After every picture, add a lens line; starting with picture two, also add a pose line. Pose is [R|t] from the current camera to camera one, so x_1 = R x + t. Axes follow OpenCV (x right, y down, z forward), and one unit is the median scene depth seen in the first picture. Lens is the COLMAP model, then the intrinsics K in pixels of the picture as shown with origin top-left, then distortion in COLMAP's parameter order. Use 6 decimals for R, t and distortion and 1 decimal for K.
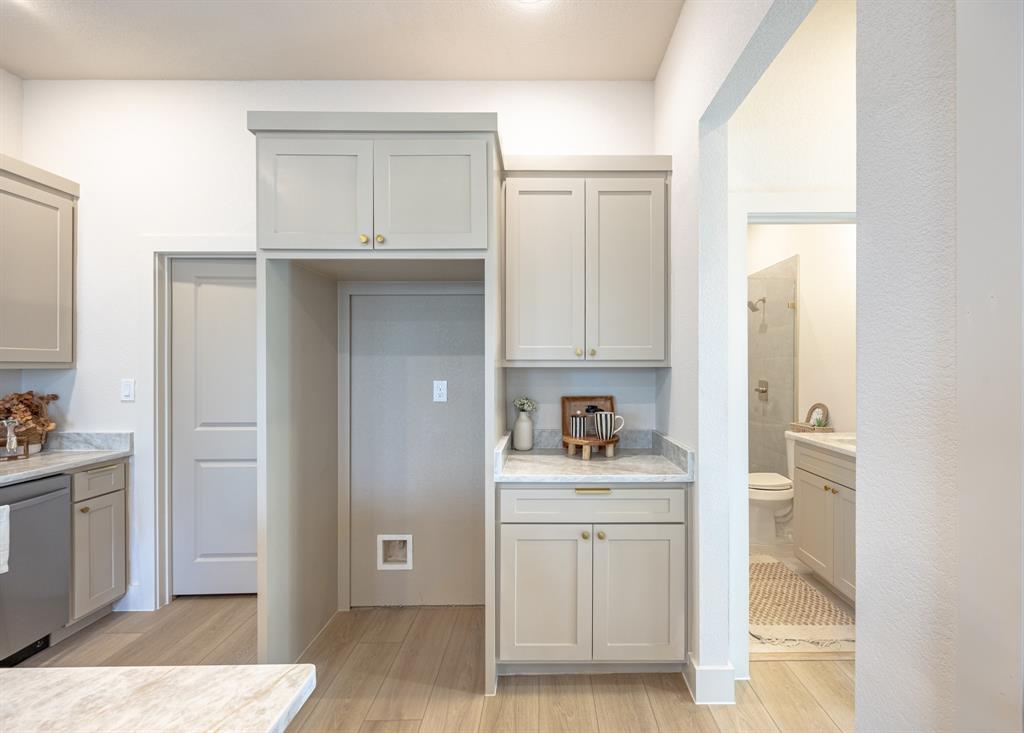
lens RADIAL K [[425.8, 0, 553.3], [0, 425.8, 367.9], [0, 0, 1]] dist [-0.009421, 0.000071]
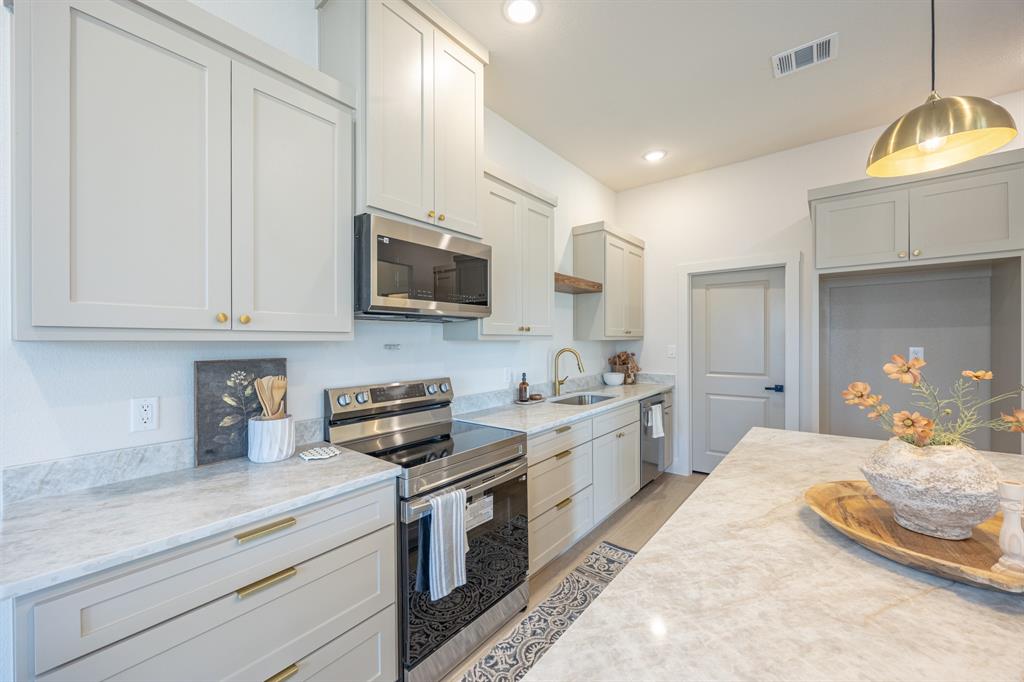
lens RADIAL K [[397.1, 0, 506.1], [0, 397.1, 342.6], [0, 0, 1]] dist [-0.009672, 0.002225]
pose [[0.761083, -0.000571, -0.648654, -0.446084], [0.005811, 0.999965, 0.005938, 0.001317], [0.648628, -0.008289, 0.761060, -0.755120]]
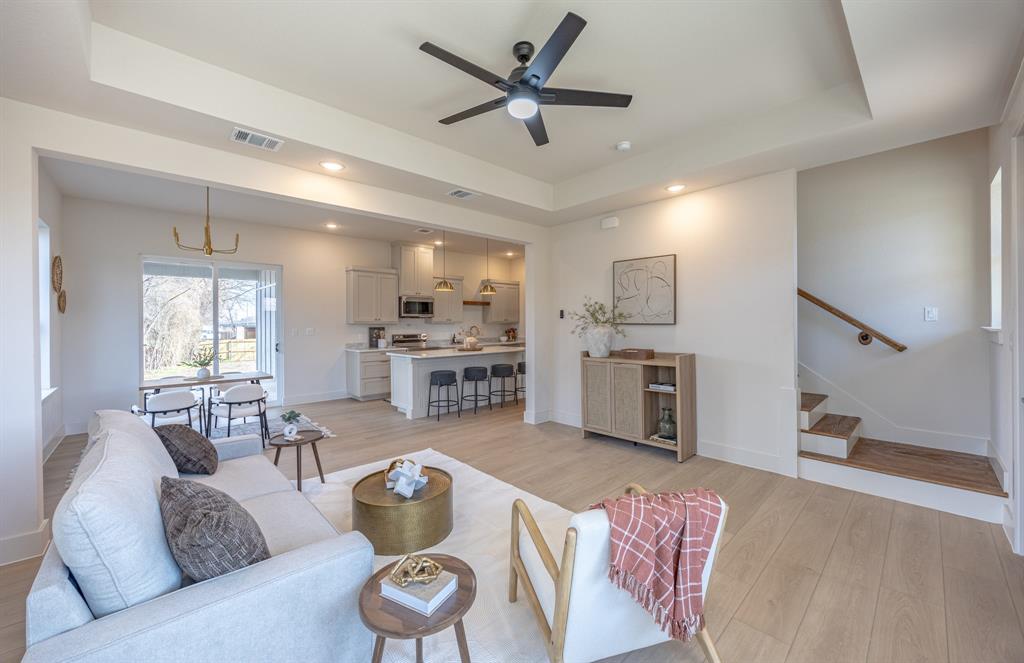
lens RADIAL K [[401.9, 0, 509.3], [0, 401.9, 328.0], [0, 0, 1]] dist [-0.001312, 0.000060]
pose [[0.664957, 0.006071, -0.746857, 1.997624], [0.005293, 0.999904, 0.012841, 0.000268], [0.746863, -0.012492, 0.664861, -1.928838]]
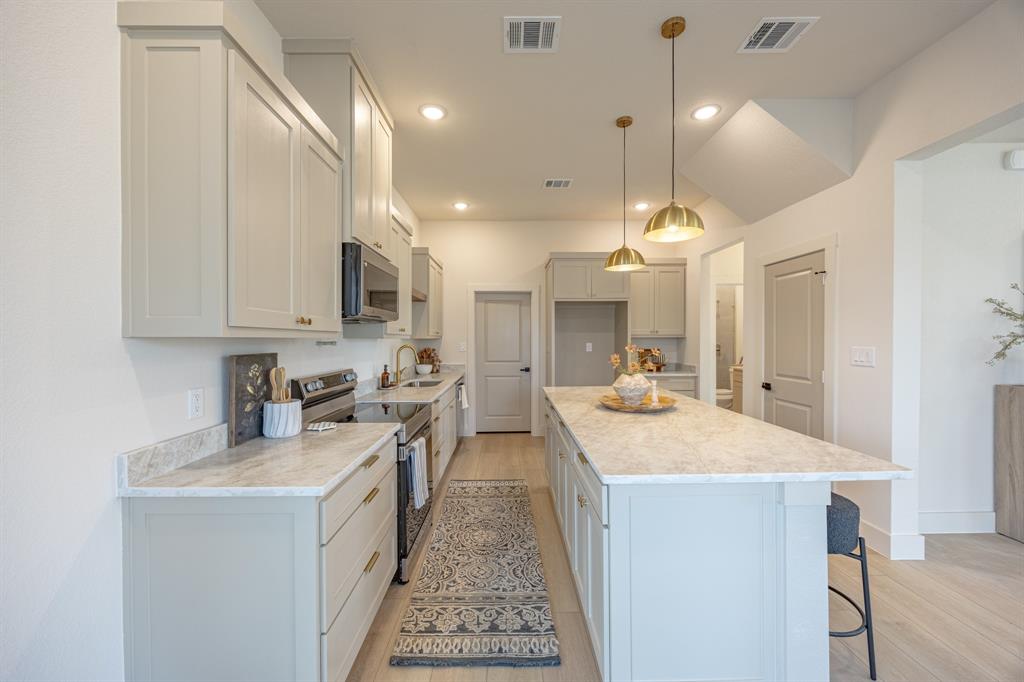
lens RADIAL K [[397.1, 0, 512.2], [0, 397.1, 342.1], [0, 0, 1]] dist [-0.009672, 0.002225]
pose [[0.999989, -0.001510, -0.004539, -0.708766], [0.001556, 0.999946, 0.010267, 0.000052], [0.004523, -0.010274, 0.999937, -1.314004]]
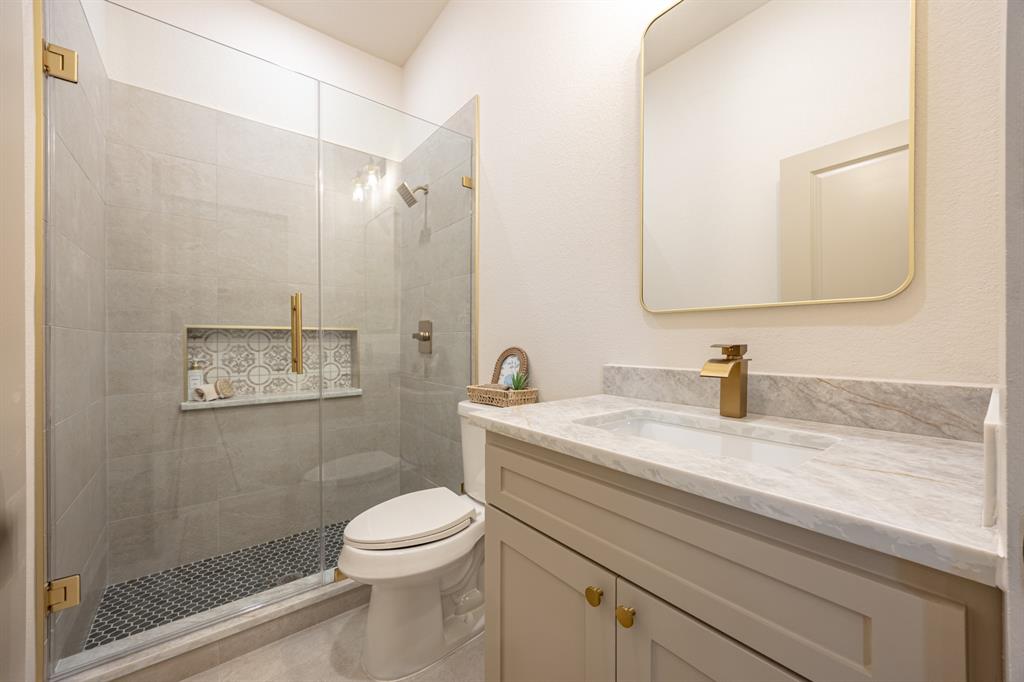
lens RADIAL K [[397.1, 0, 511.3], [0, 397.1, 343.5], [0, 0, 1]] dist [-0.009672, 0.002225]
pose [[0.798905, -0.004082, 0.601444, 0.431411], [0.002827, 0.999991, 0.003031, 0.105868], [-0.601451, -0.000721, 0.798909, 0.810425]]
